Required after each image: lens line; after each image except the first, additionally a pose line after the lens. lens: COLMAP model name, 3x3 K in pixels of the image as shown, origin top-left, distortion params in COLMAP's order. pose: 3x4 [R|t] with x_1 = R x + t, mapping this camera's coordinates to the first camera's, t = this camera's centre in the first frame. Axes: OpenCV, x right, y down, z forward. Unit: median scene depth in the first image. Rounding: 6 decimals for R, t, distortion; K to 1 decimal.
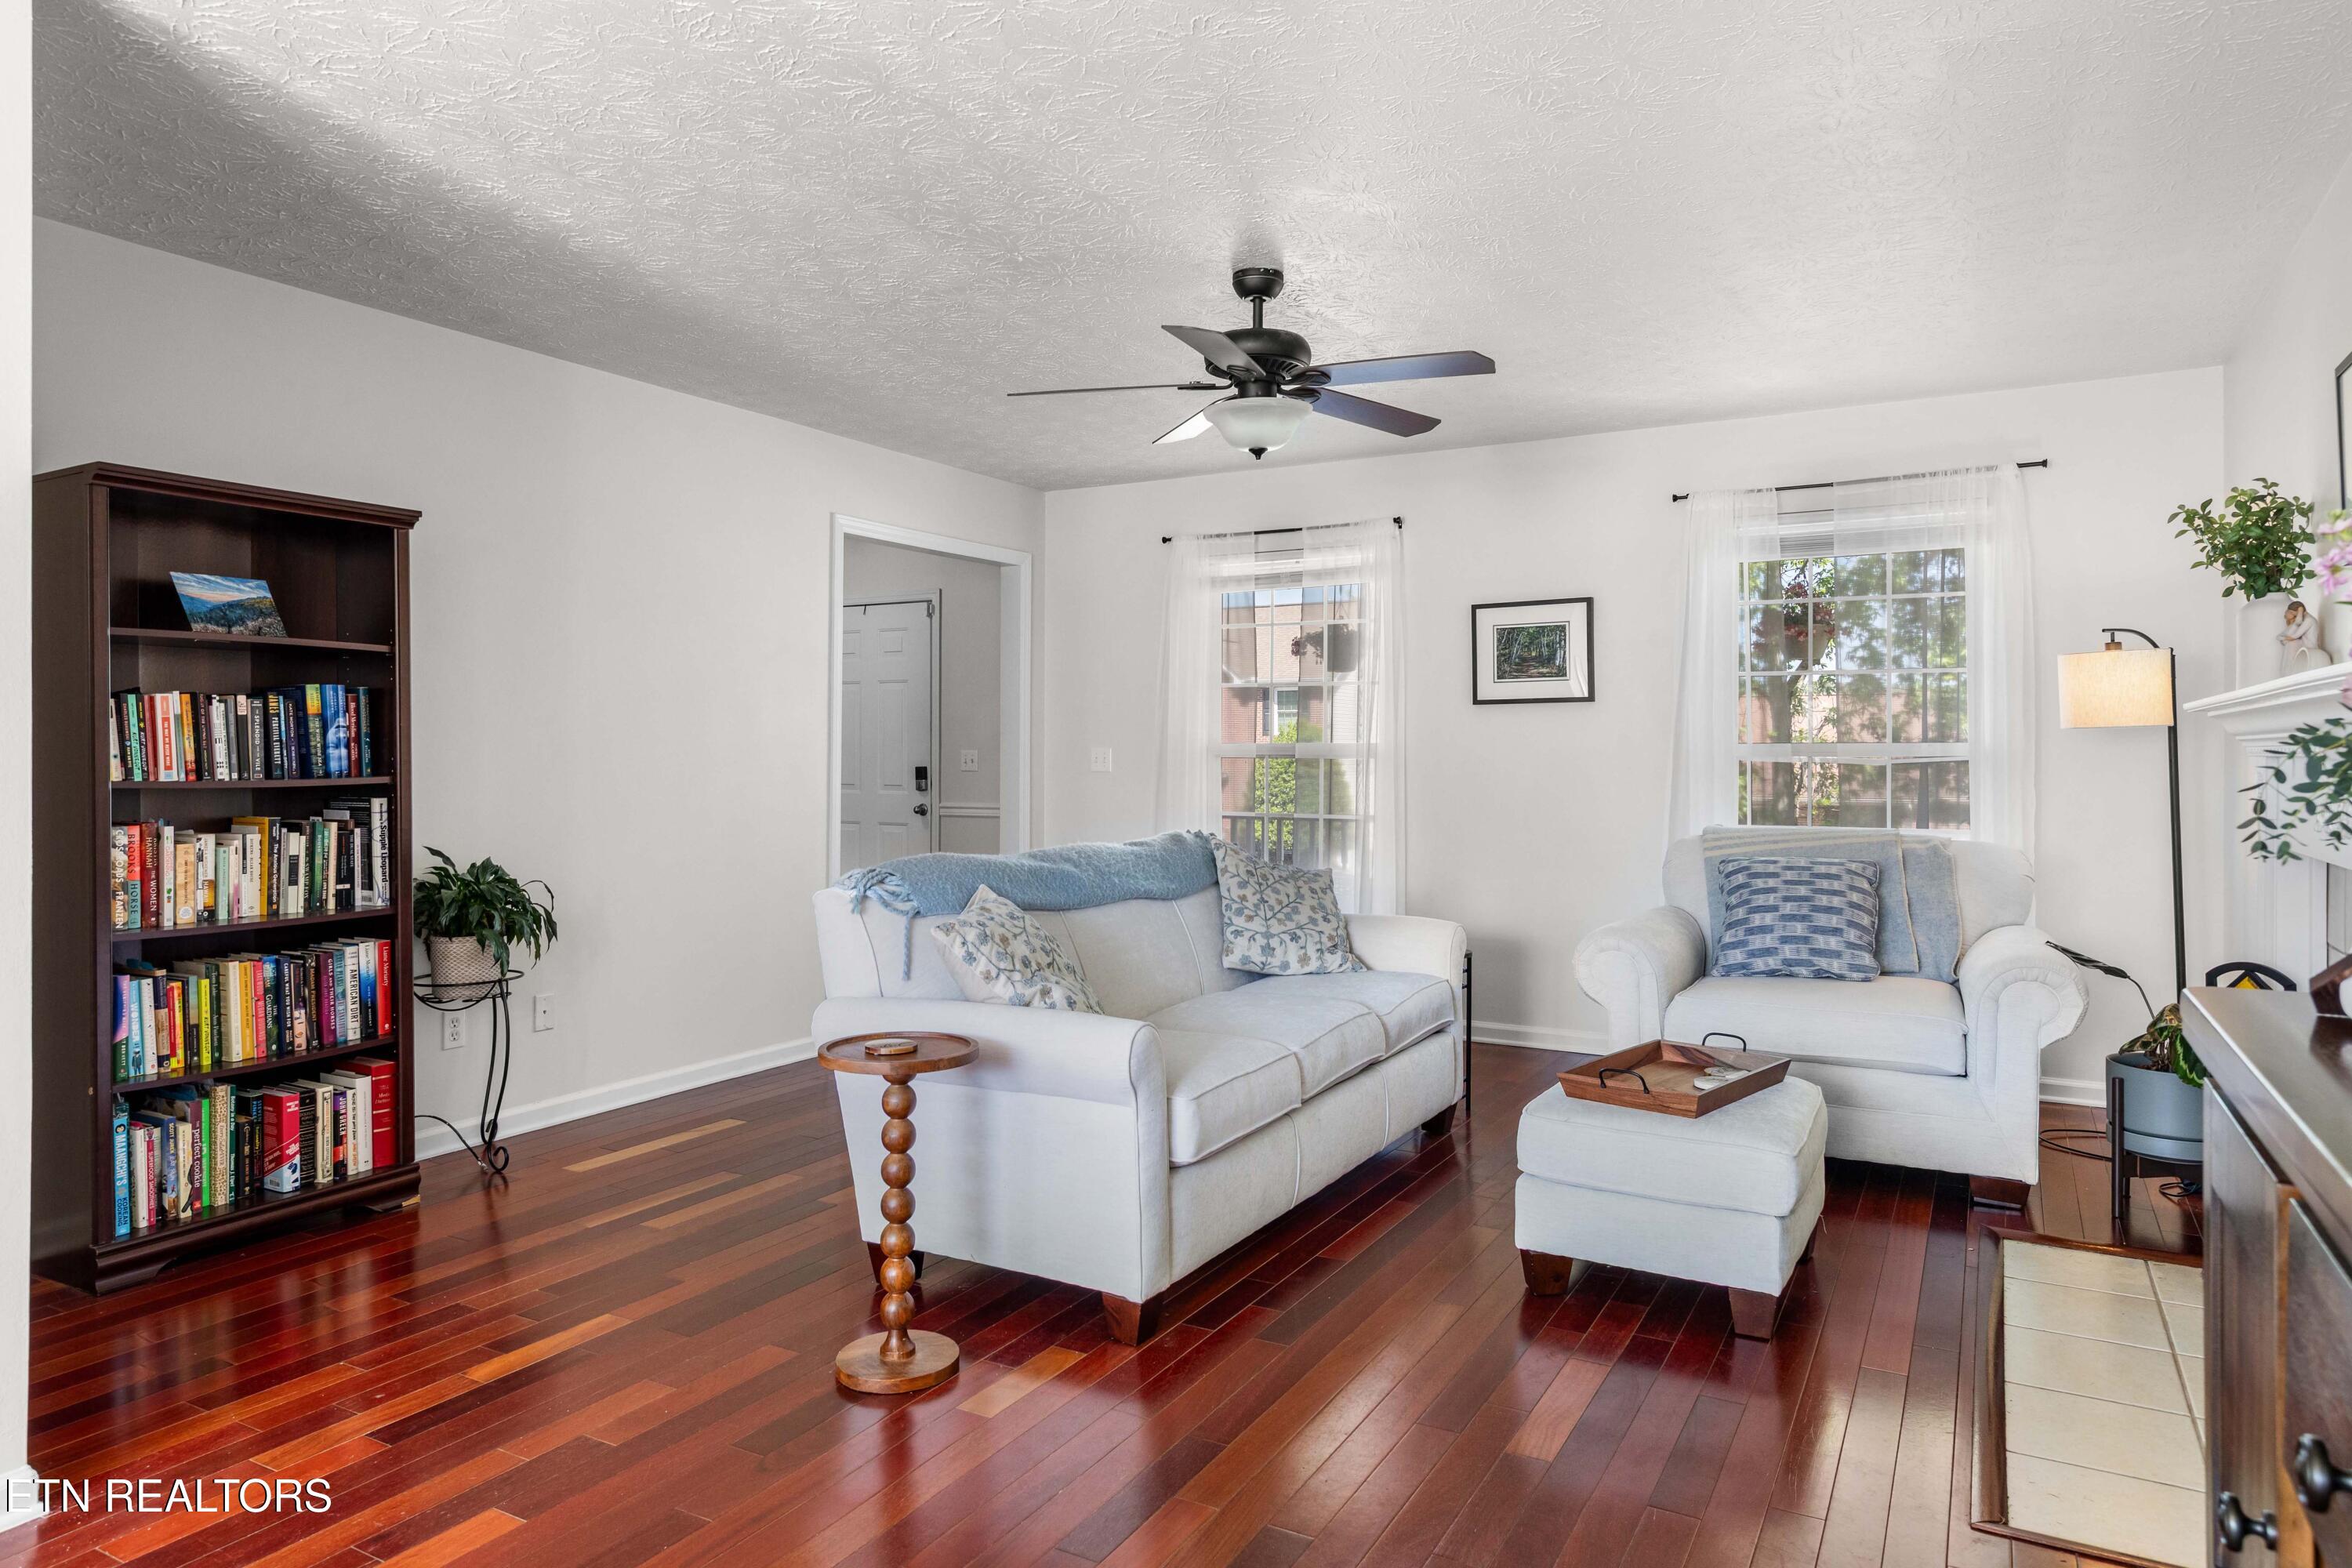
lens RADIAL K [[1404.6, 0, 1173.0], [0, 1404.6, 777.1], [0, 0, 1]] dist [-0.003014, -0.004932]
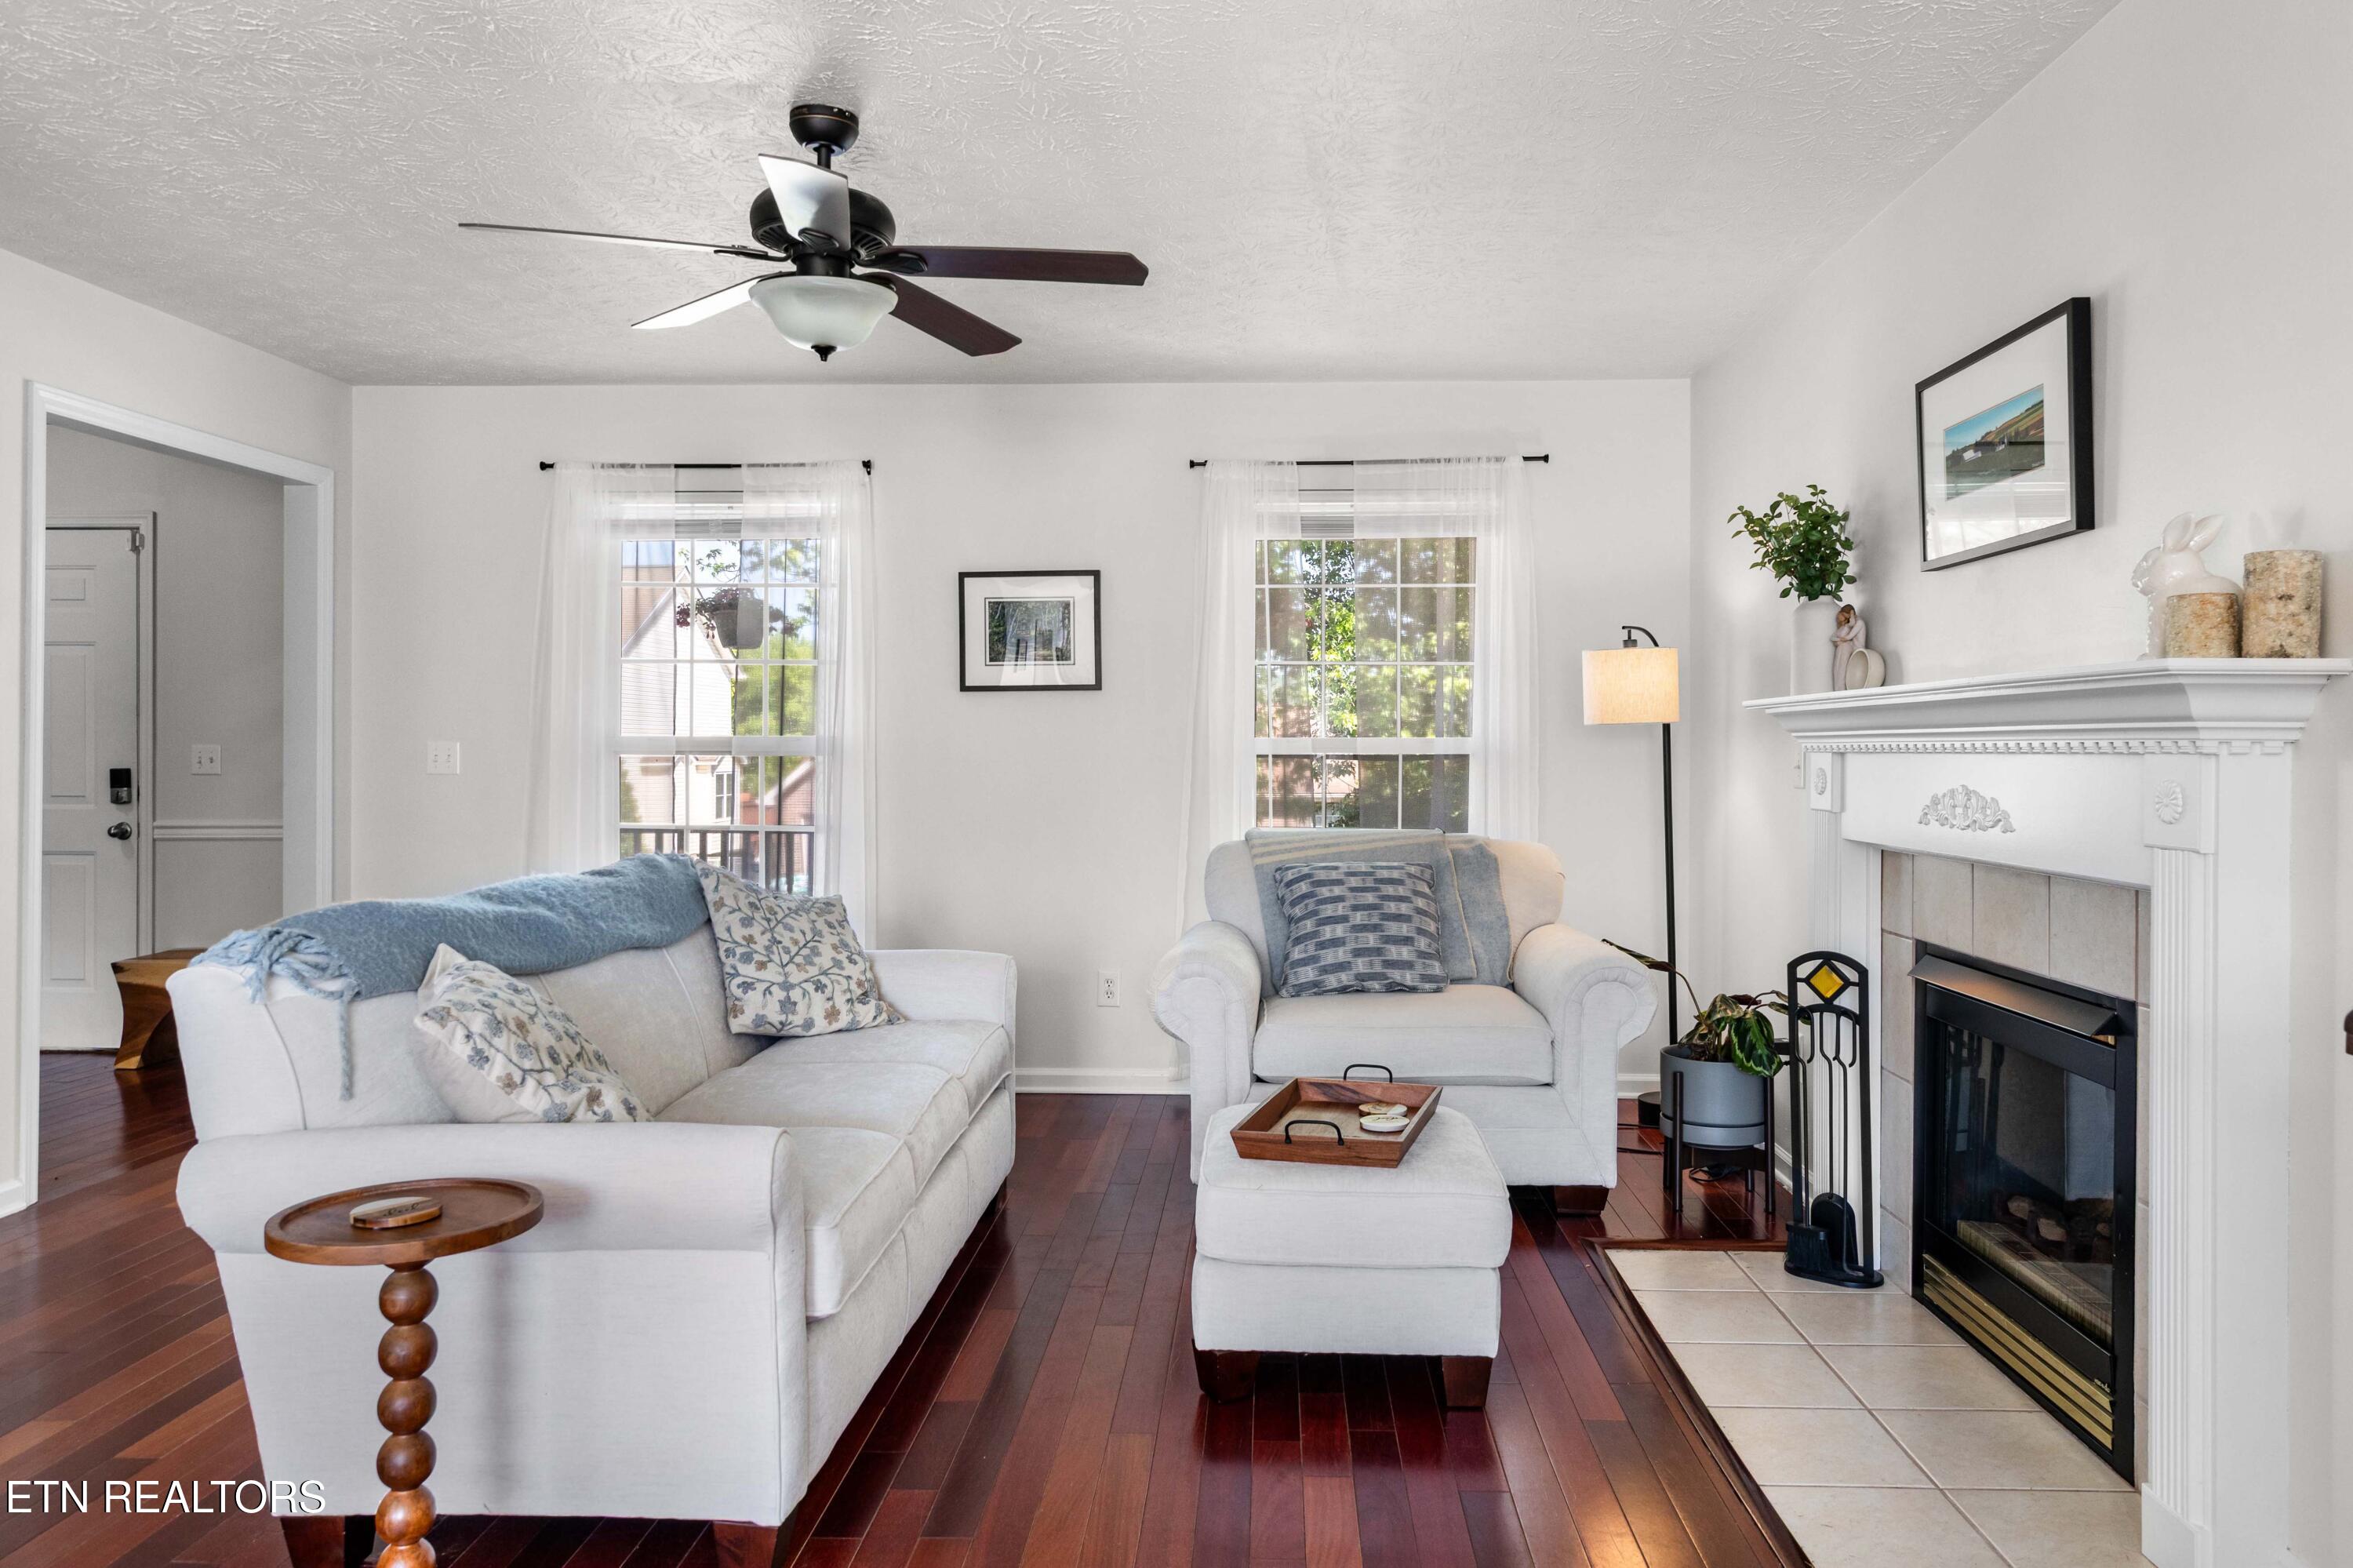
lens RADIAL K [[1577.3, 0, 1177.3], [0, 1577.3, 780.8], [0, 0, 1]] dist [-0.003061, -0.001936]
pose [[0.886485, -0.009022, 0.462670, -0.146750], [0.007694, 0.999959, 0.004757, -0.002294], [-0.462694, -0.000657, 0.886518, 0.141675]]
